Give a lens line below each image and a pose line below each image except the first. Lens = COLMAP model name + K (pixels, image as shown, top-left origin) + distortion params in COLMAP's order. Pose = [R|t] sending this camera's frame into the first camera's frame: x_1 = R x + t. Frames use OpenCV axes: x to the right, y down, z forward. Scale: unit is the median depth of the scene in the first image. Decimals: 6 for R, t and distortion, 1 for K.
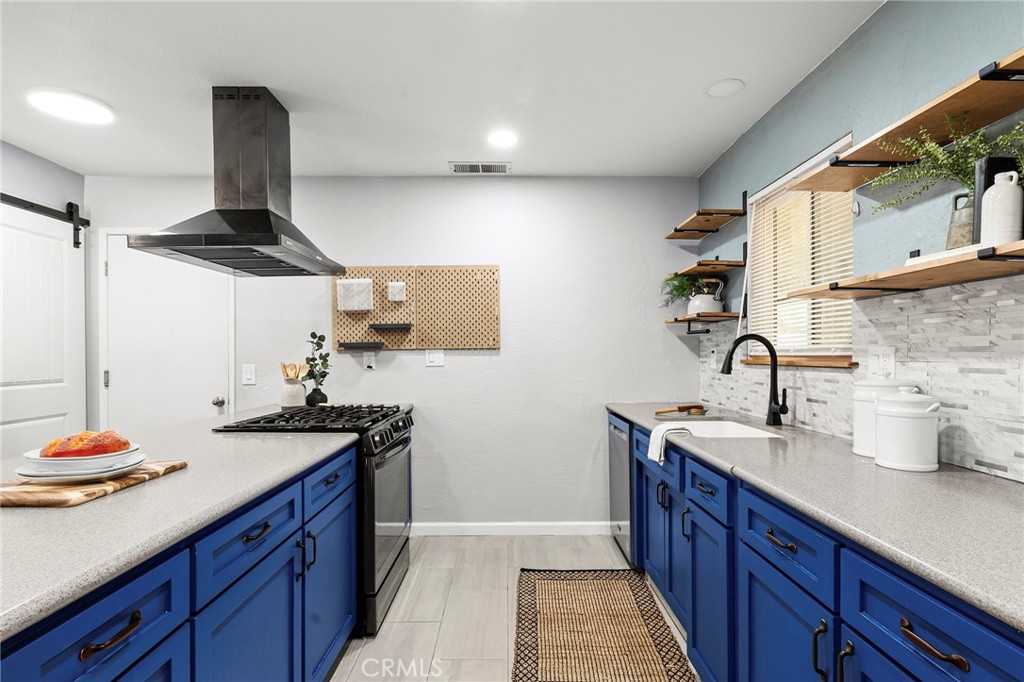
lens RADIAL K [[521.8, 0, 510.0], [0, 521.8, 357.7], [0, 0, 1]] dist [-0.004079, 0.000333]
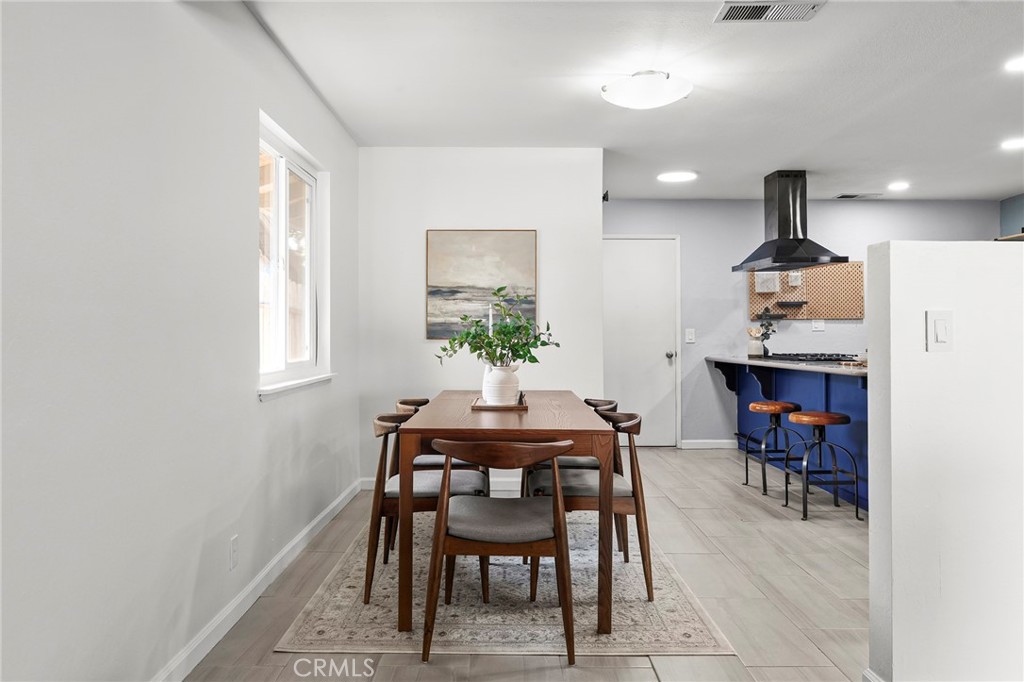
lens RADIAL K [[708.7, 0, 509.9], [0, 708.7, 324.5], [0, 0, 1]] dist [0.002431, 0.000081]
pose [[0.999987, 0.004756, 0.001898, -1.008224], [-0.004706, 0.999669, -0.025305, 0.052262], [-0.002018, 0.025296, 0.999678, -0.964666]]
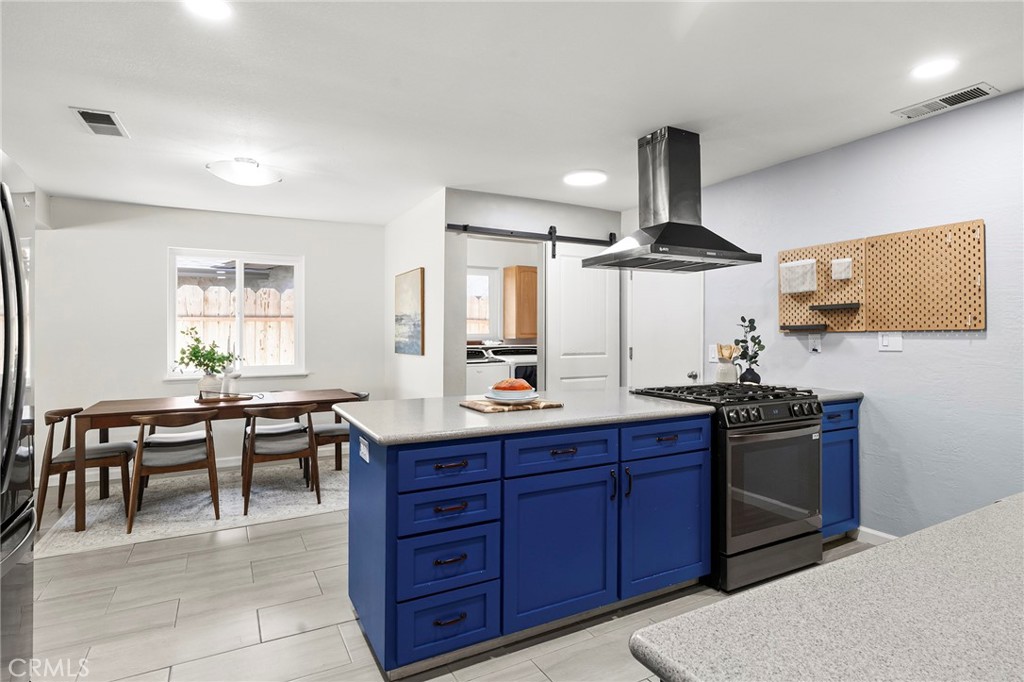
lens RADIAL K [[530.5, 0, 508.9], [0, 530.5, 331.3], [0, 0, 1]] dist [0.001688, 0.000037]
pose [[0.465242, -0.004339, -0.885173, 0.338676], [-0.007436, 0.999934, -0.008810, -0.003906], [0.885152, 0.010681, 0.465179, 0.041869]]
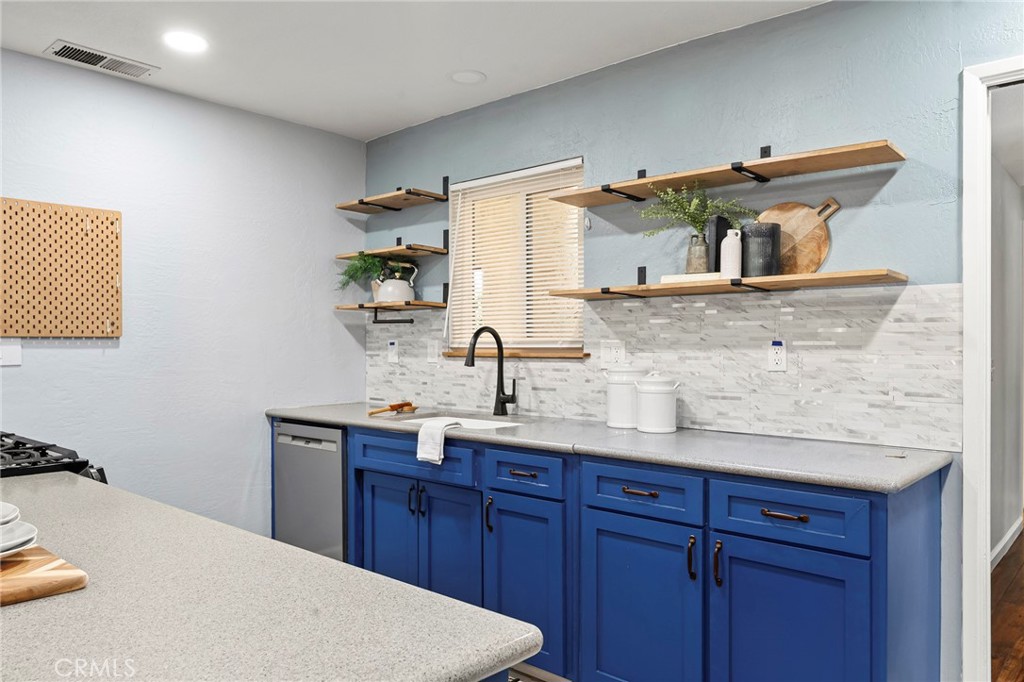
lens RADIAL K [[730.5, 0, 508.1], [0, 730.5, 342.1], [0, 0, 1]] dist [0.010787, 0.003025]
pose [[0.674363, 0.004877, 0.738384, -0.377842], [0.004117, 0.999938, -0.010364, -0.000058], [-0.738389, 0.010029, 0.674301, 0.008997]]
